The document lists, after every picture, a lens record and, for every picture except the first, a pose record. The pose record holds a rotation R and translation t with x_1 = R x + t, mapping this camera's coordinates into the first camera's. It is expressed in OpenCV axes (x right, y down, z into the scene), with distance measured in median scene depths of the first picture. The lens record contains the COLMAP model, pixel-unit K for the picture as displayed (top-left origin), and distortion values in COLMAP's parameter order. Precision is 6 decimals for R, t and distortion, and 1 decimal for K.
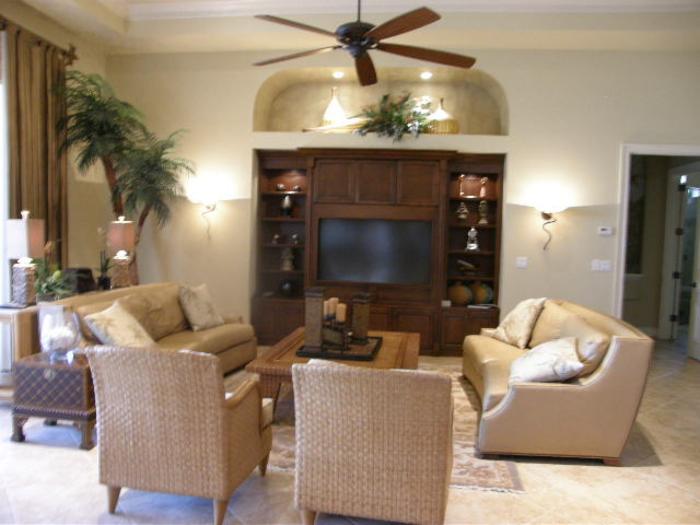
lens RADIAL K [[568.4, 0, 350.0], [0, 568.4, 262.5], [0, 0, 1]] dist [-0.065286, 0.001038]
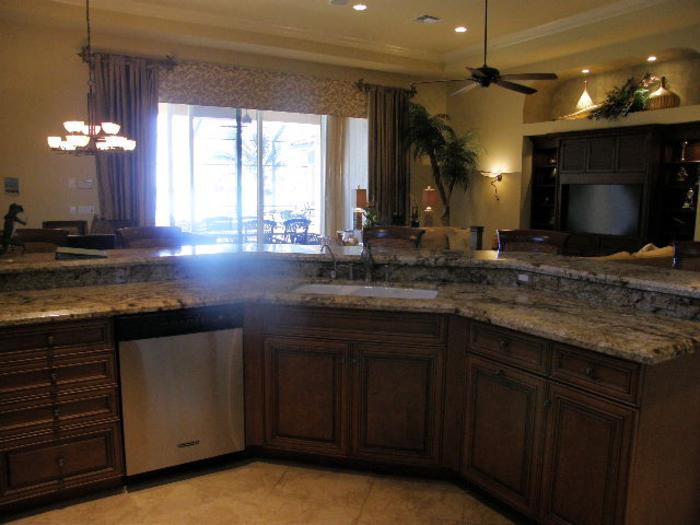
lens RADIAL K [[551.4, 0, 350.0], [0, 551.4, 262.5], [0, 0, 1]] dist [0.004932, 0.002760]
pose [[0.644661, 0.081122, -0.760153, 0.642997], [-0.041828, 0.996607, 0.070883, 0.035265], [0.763324, -0.013899, 0.645867, -0.233260]]
